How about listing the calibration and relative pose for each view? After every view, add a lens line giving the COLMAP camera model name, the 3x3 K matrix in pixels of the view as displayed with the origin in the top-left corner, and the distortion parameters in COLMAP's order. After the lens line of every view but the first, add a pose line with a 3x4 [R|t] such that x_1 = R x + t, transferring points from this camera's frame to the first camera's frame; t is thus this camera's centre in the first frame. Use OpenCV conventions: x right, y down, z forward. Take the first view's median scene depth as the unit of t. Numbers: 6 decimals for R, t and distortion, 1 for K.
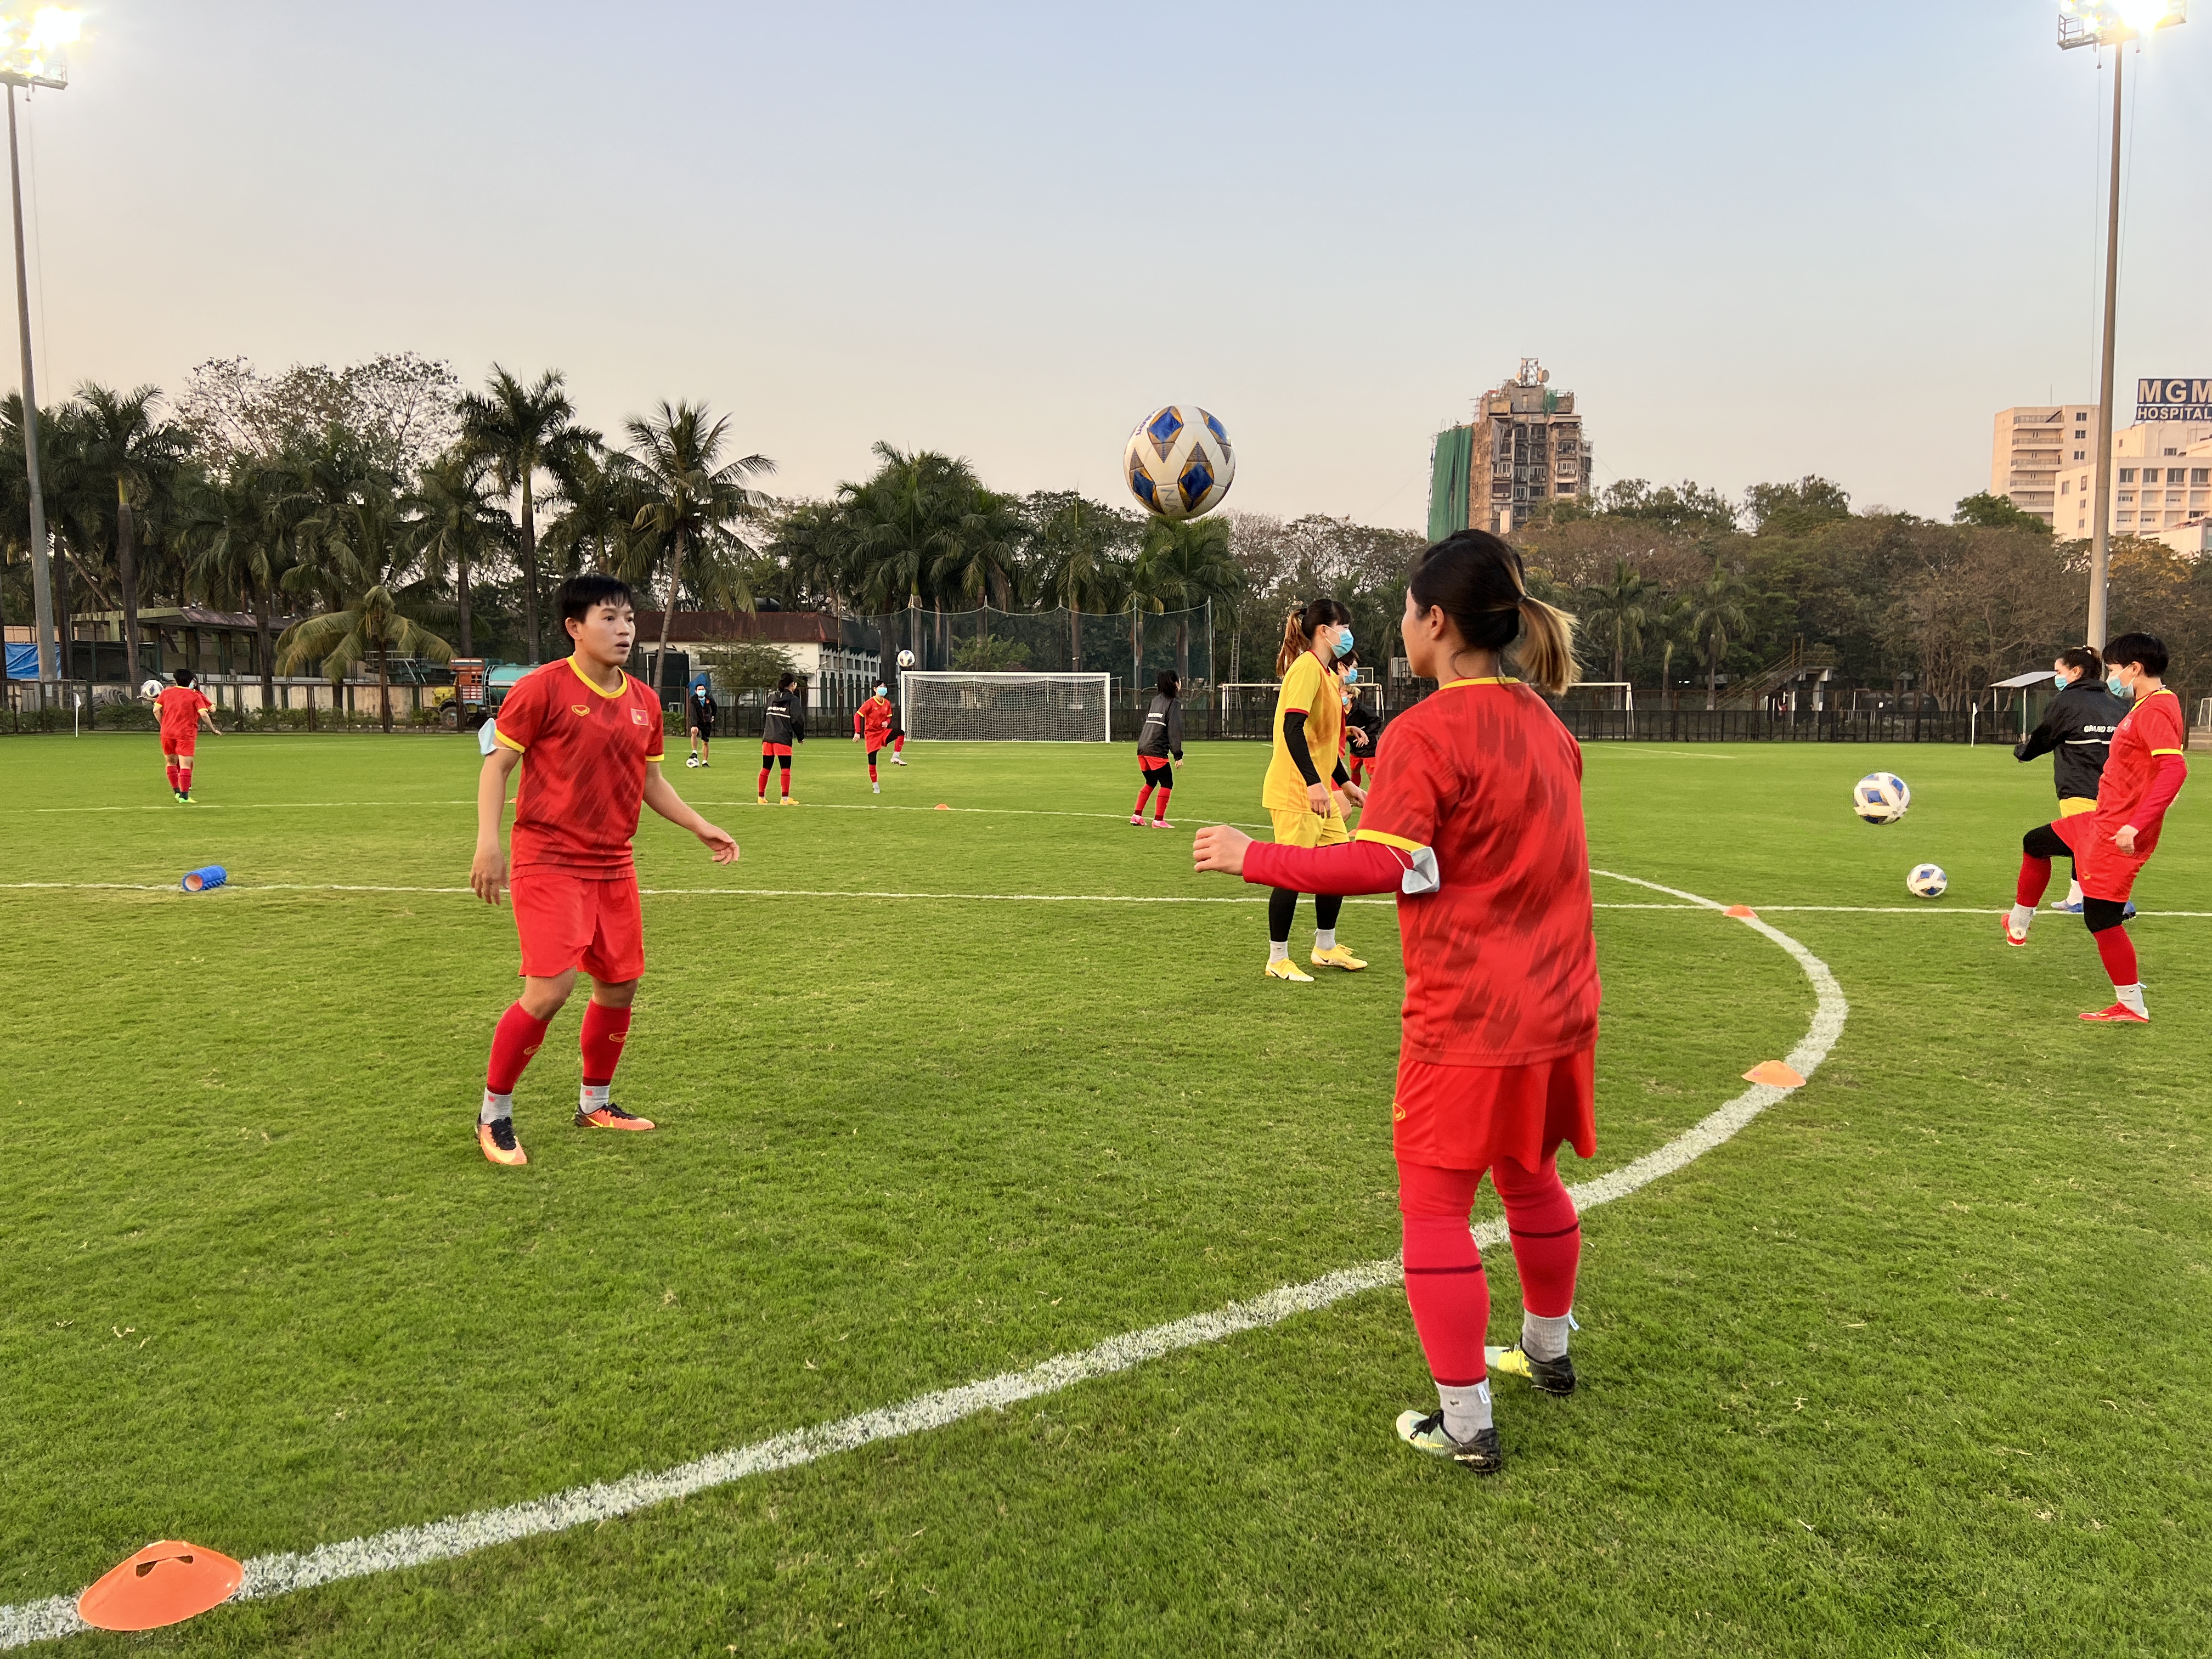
lens RADIAL K [[1694.1, 0, 1125.1], [0, 1694.1, 877.0], [0, 0, 1]] dist [0.066286, -0.098005]
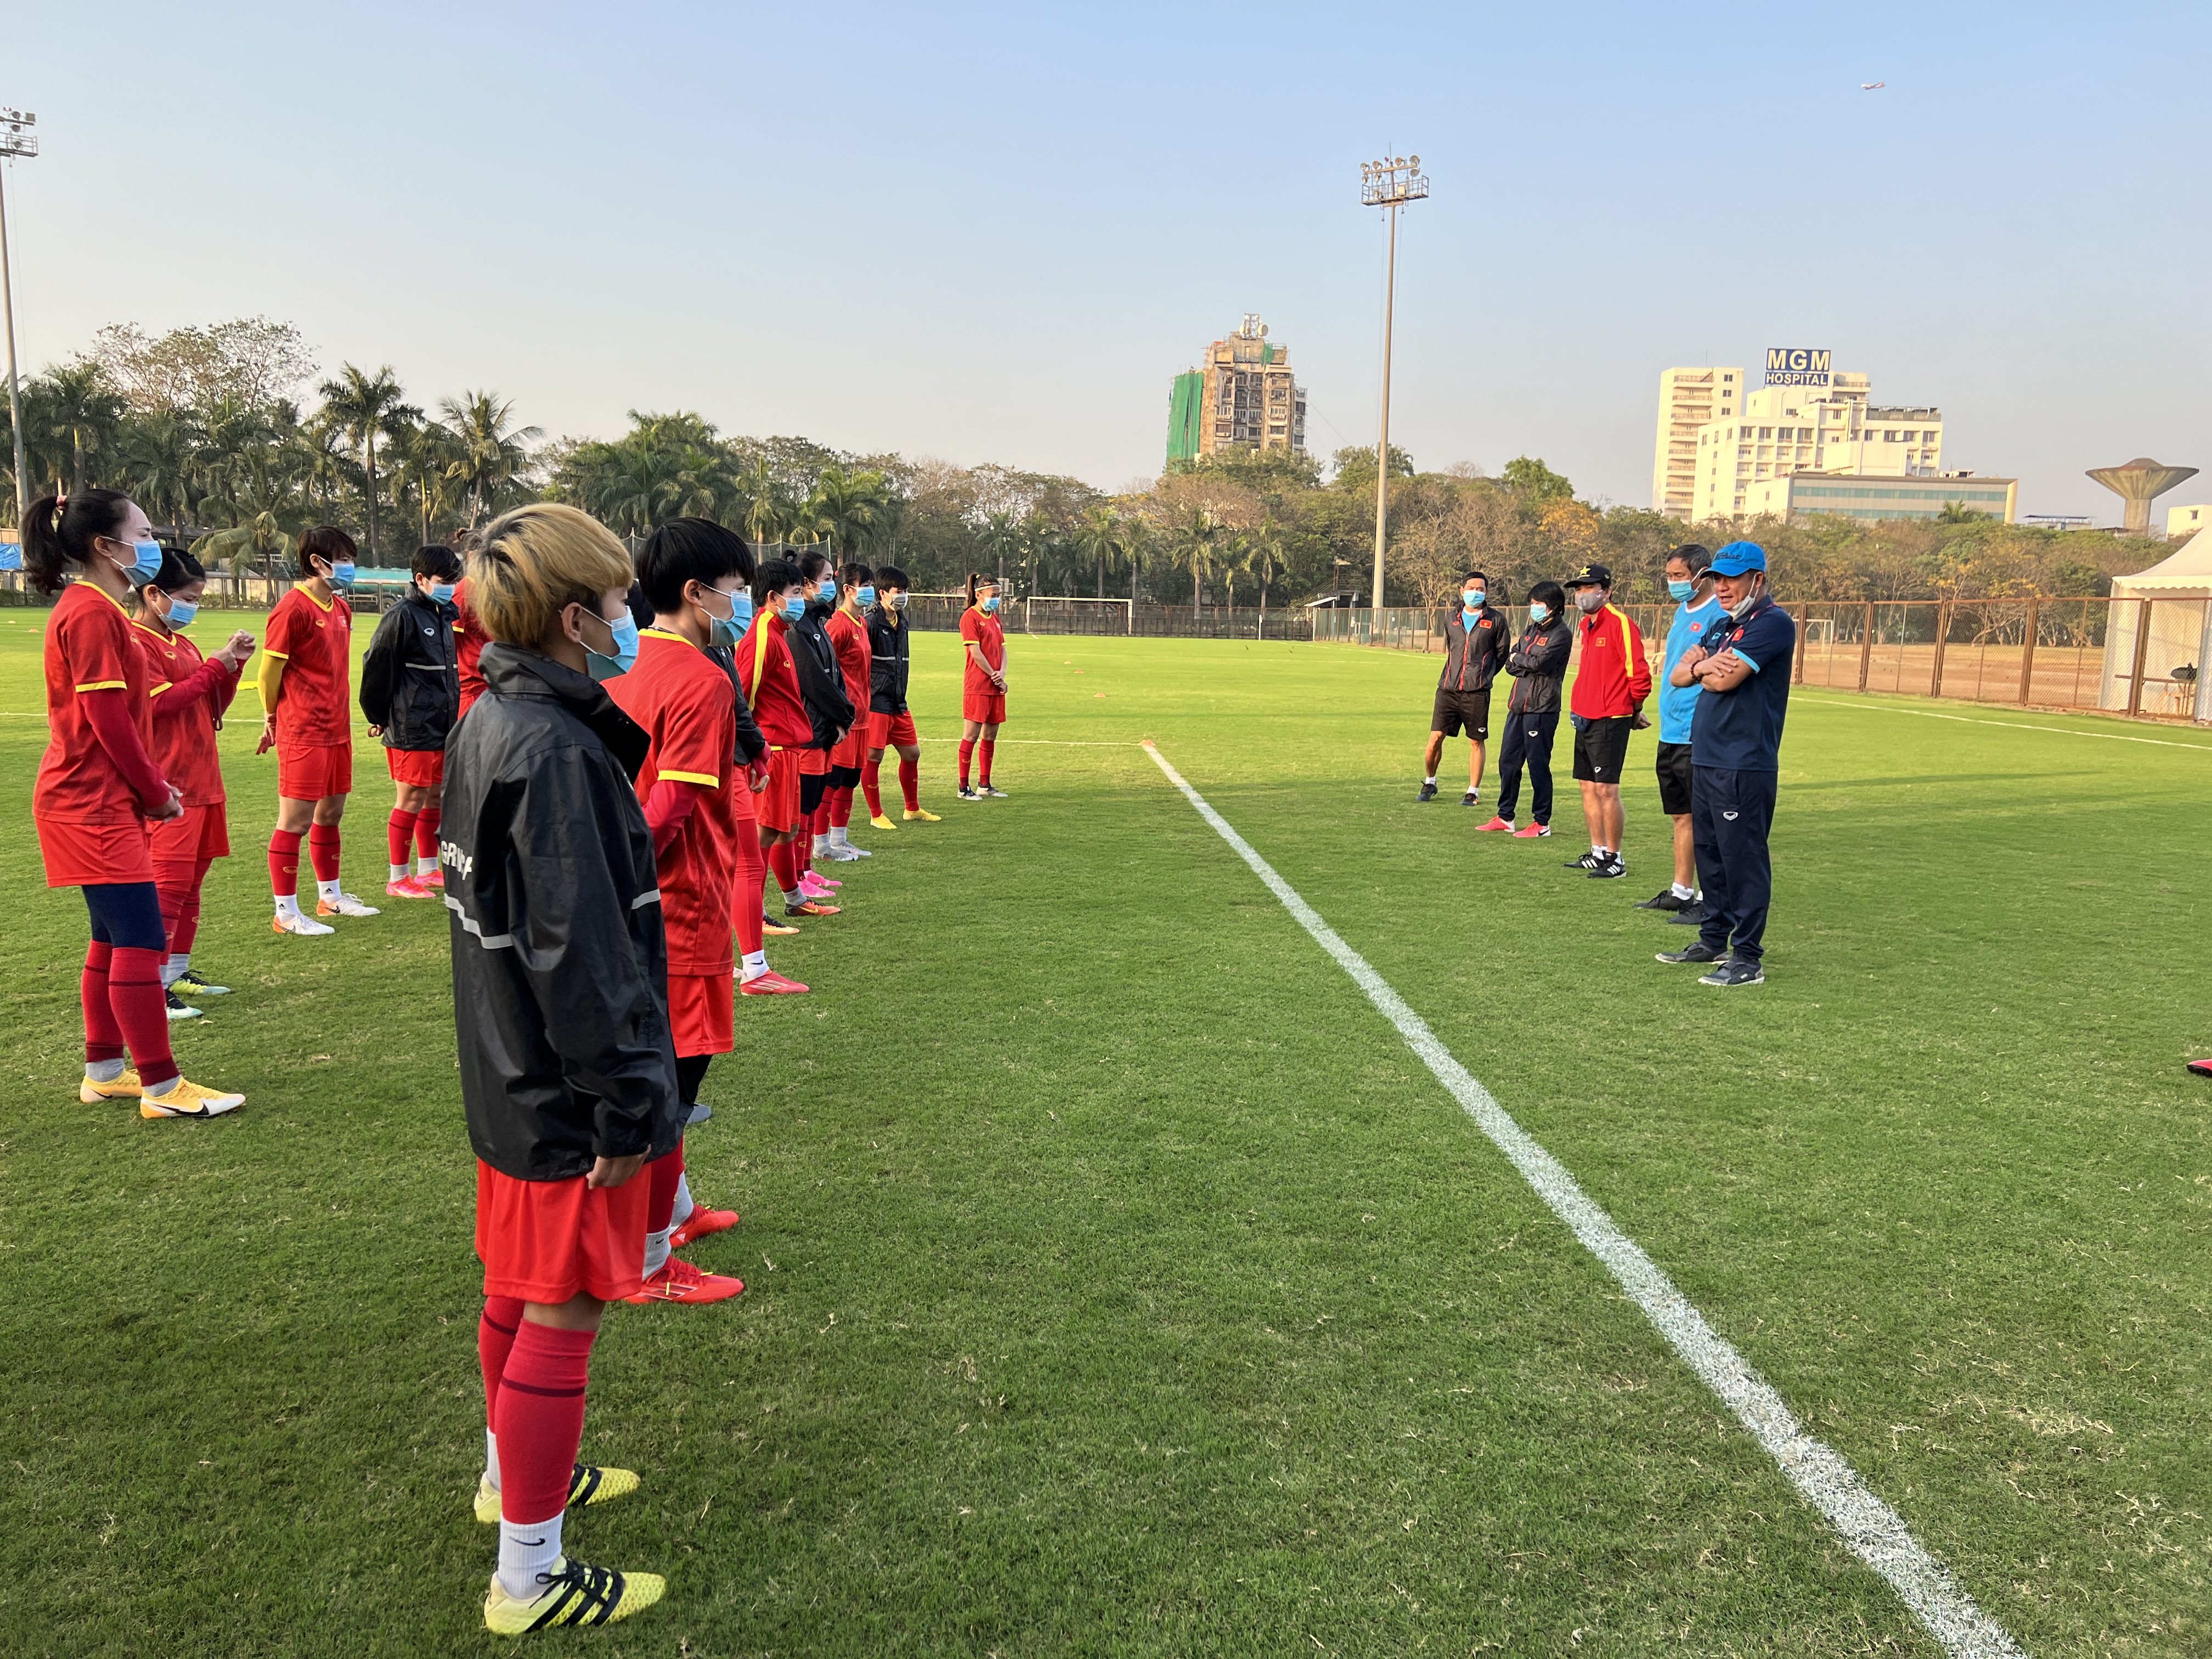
lens RADIAL K [[1694.1, 0, 1140.0], [0, 1694.1, 871.1], [0, 0, 1]] dist [0.066286, -0.098005]
pose [[0.994589, 0.004476, 0.103793, 0.105155], [-0.009576, 0.998768, 0.048692, 0.039810], [-0.103448, -0.049422, 0.993406, -0.368513]]
